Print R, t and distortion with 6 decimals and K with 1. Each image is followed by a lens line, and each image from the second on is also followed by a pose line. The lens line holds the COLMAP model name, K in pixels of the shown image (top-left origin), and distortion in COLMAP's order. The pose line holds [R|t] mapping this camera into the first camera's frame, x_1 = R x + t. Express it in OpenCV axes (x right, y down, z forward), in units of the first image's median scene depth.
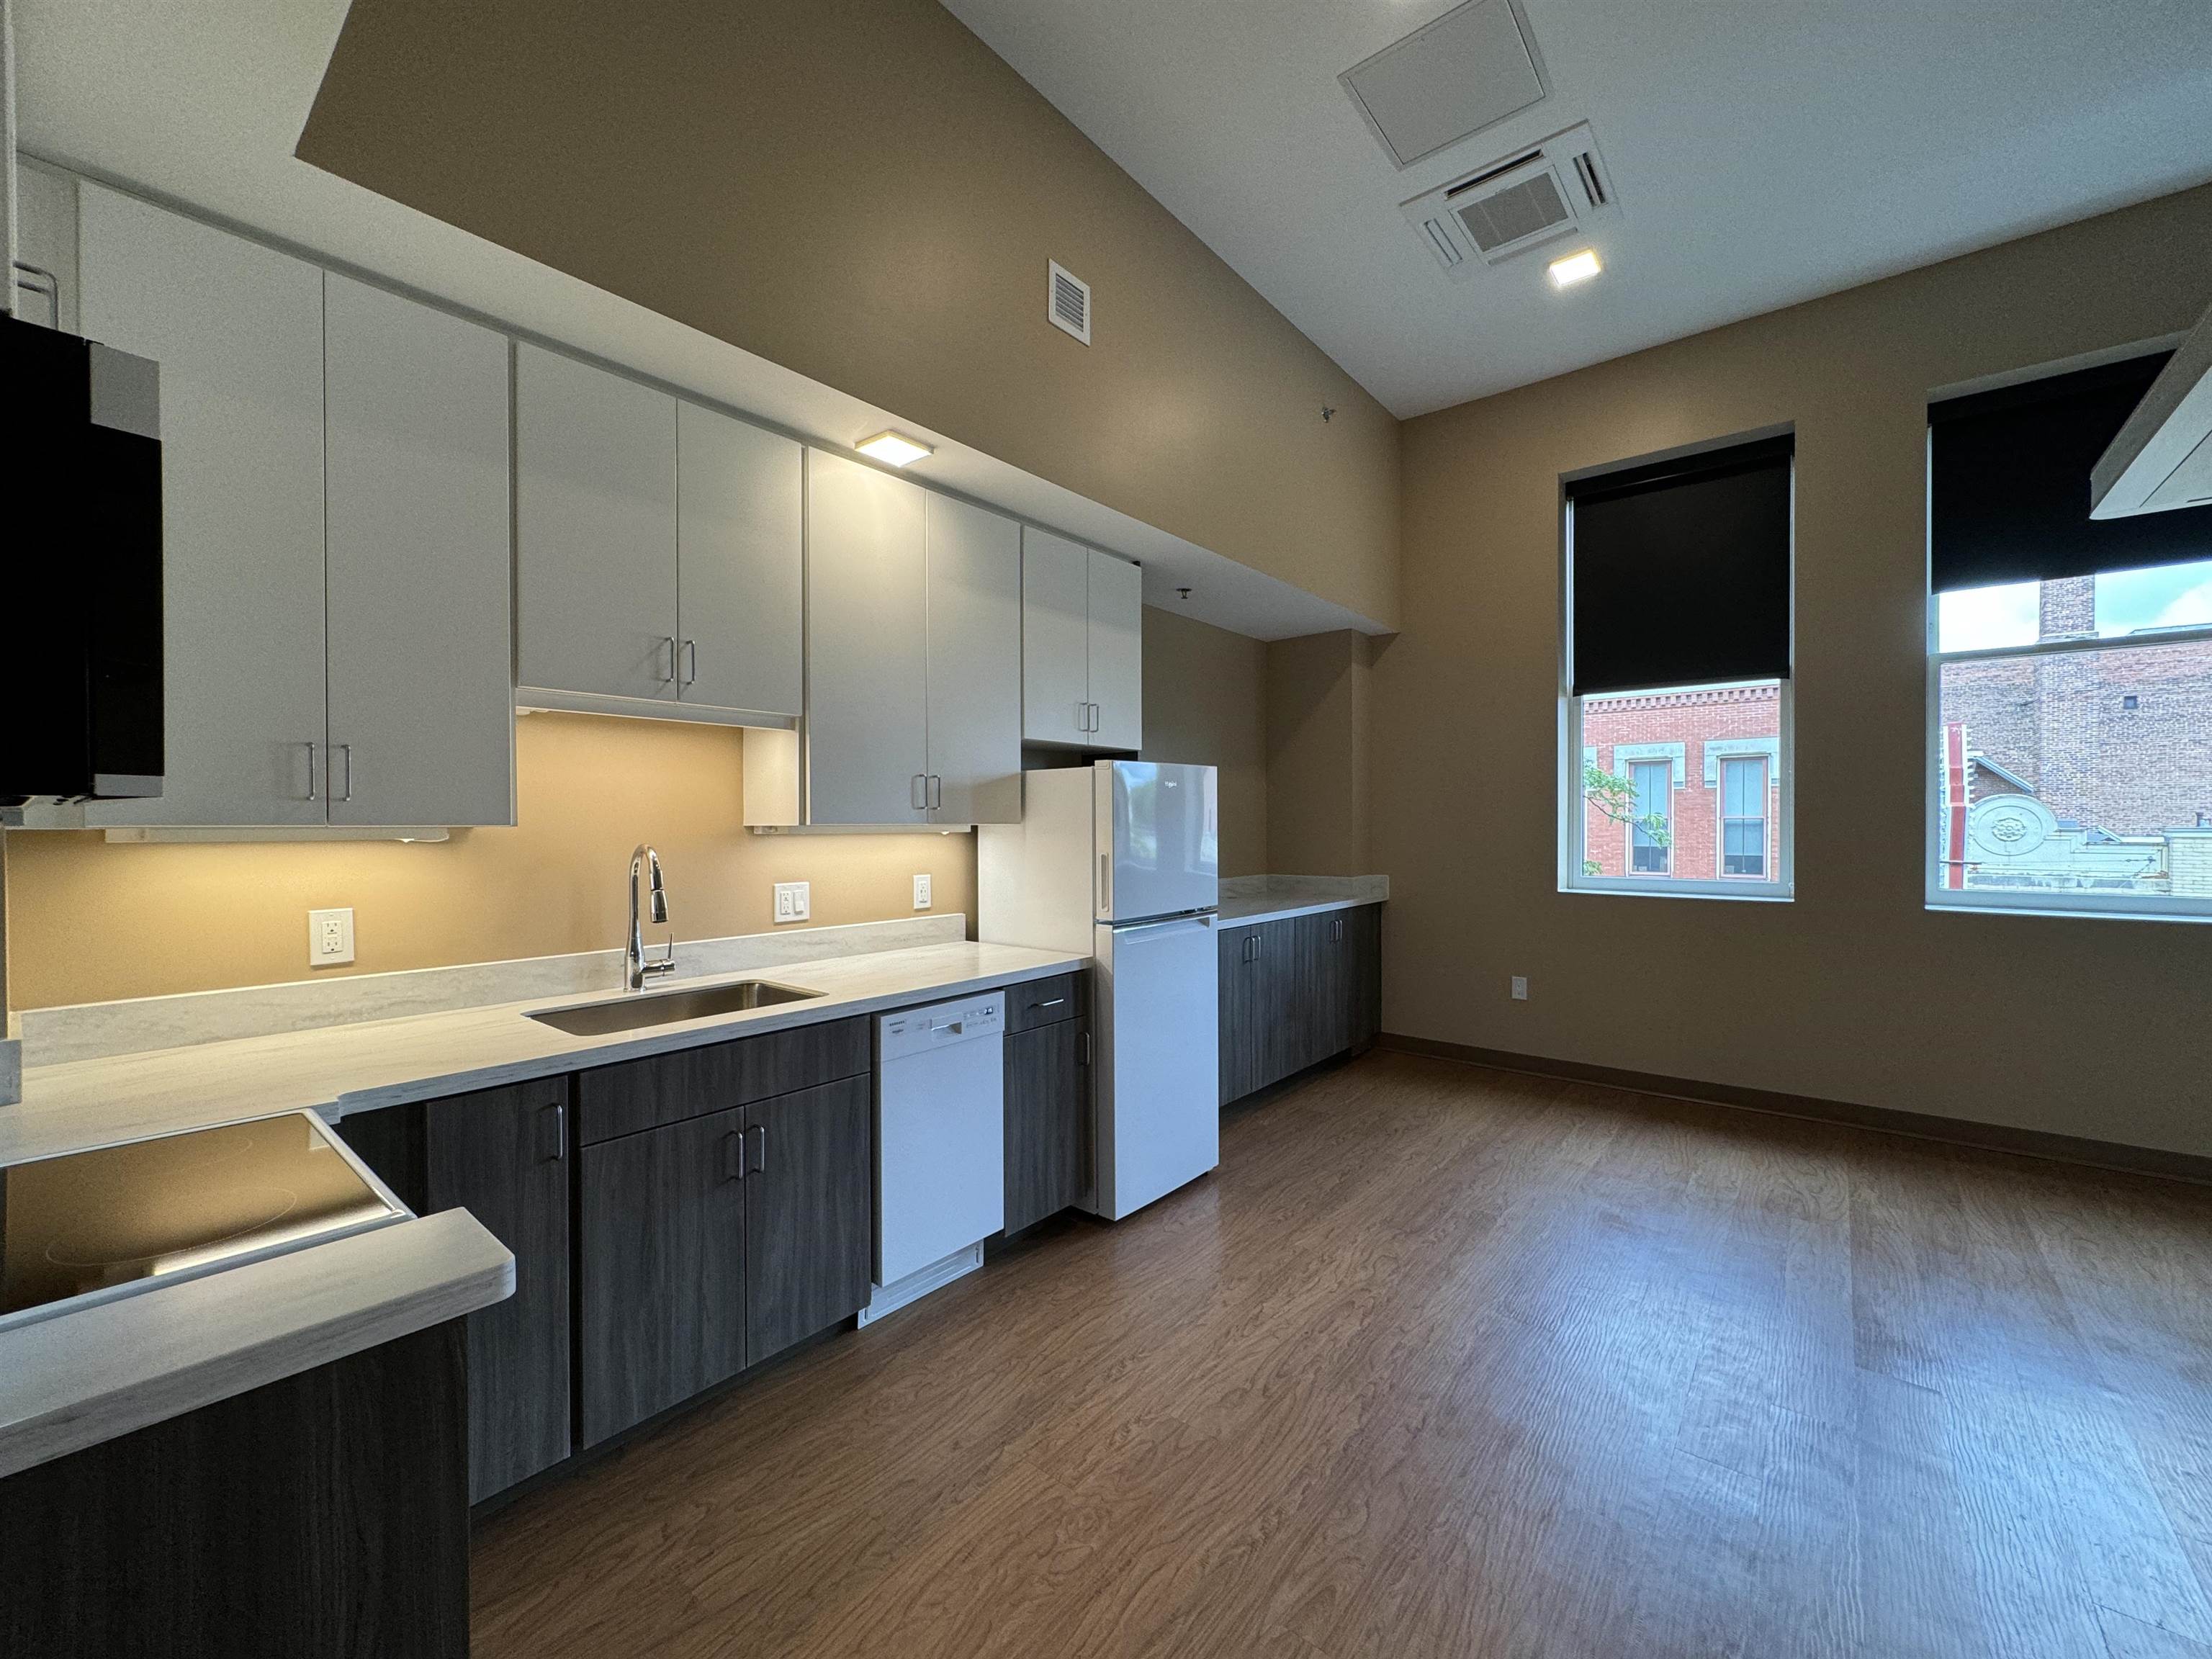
lens RADIAL K [[888.4, 0, 1106.0], [0, 888.4, 829.5], [0, 0, 1]] dist [-0.002588, 0.000190]
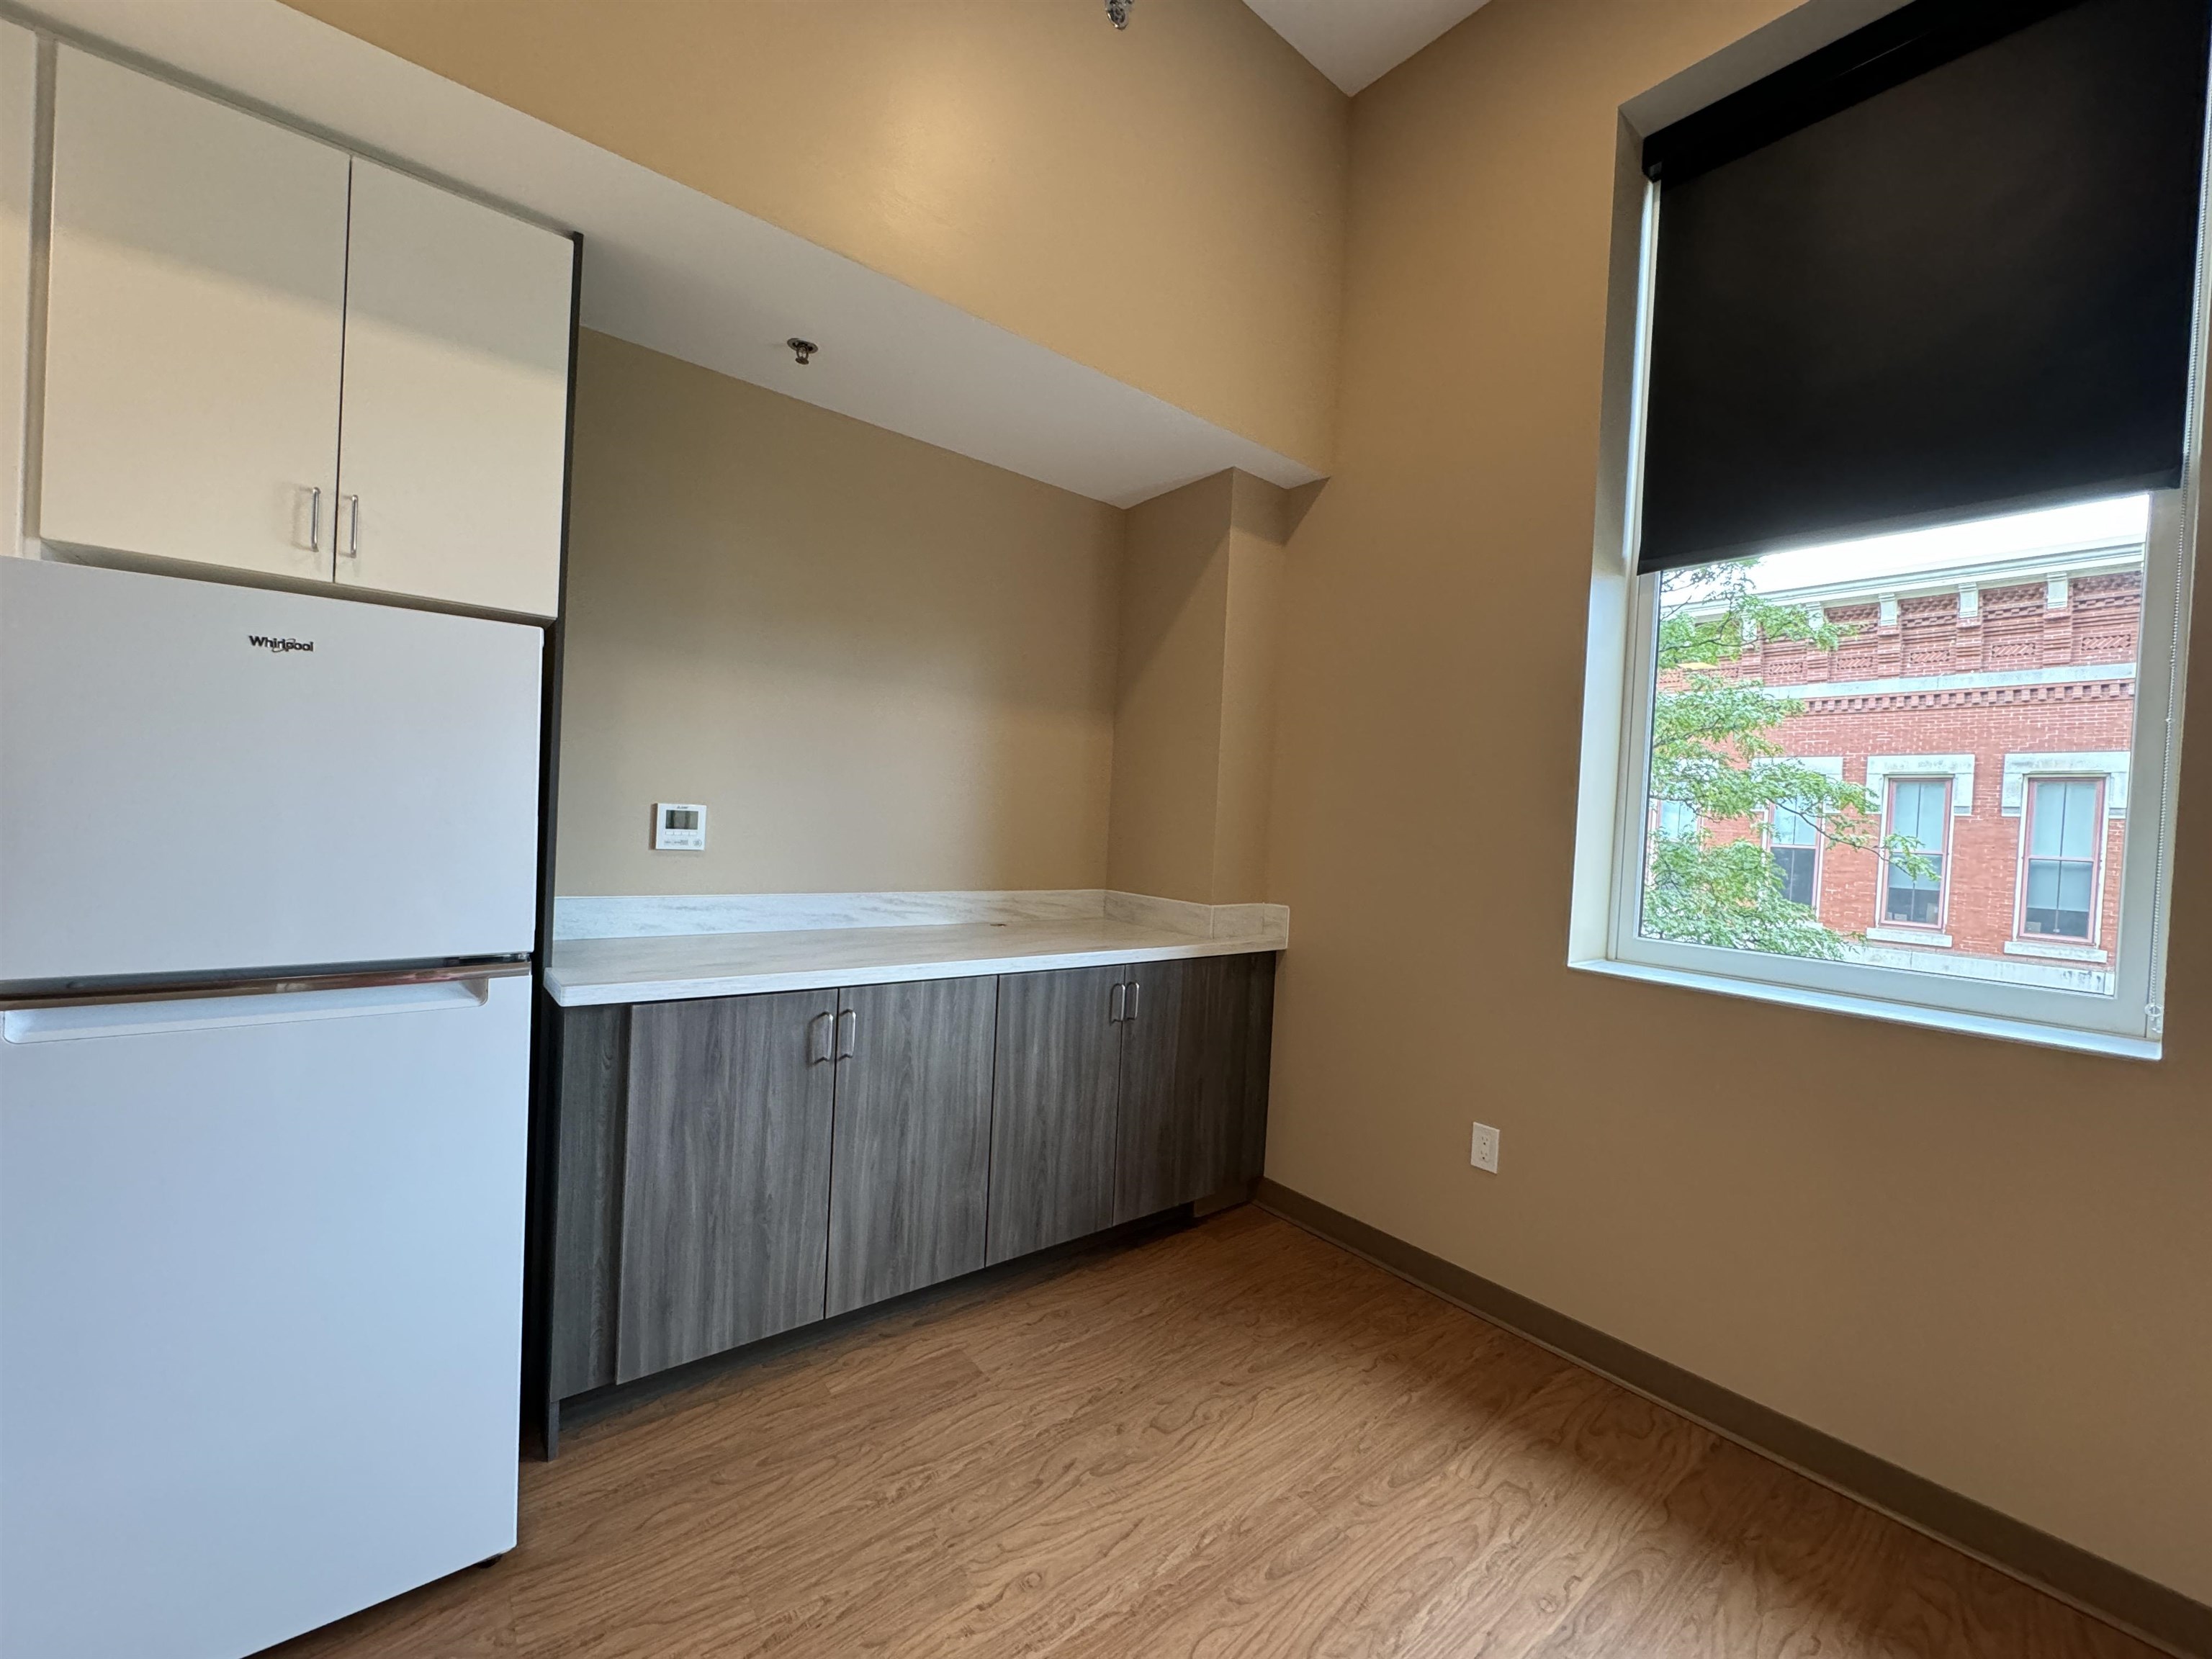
lens RADIAL K [[883.6, 0, 1106.0], [0, 883.6, 829.5], [0, 0, 1]] dist [-0.001809, 0.000434]
pose [[0.977472, 0.056378, -0.203396, 0.403418], [-0.055977, 0.998402, 0.007730, 0.005726], [0.203507, 0.003829, 0.979066, 0.535661]]
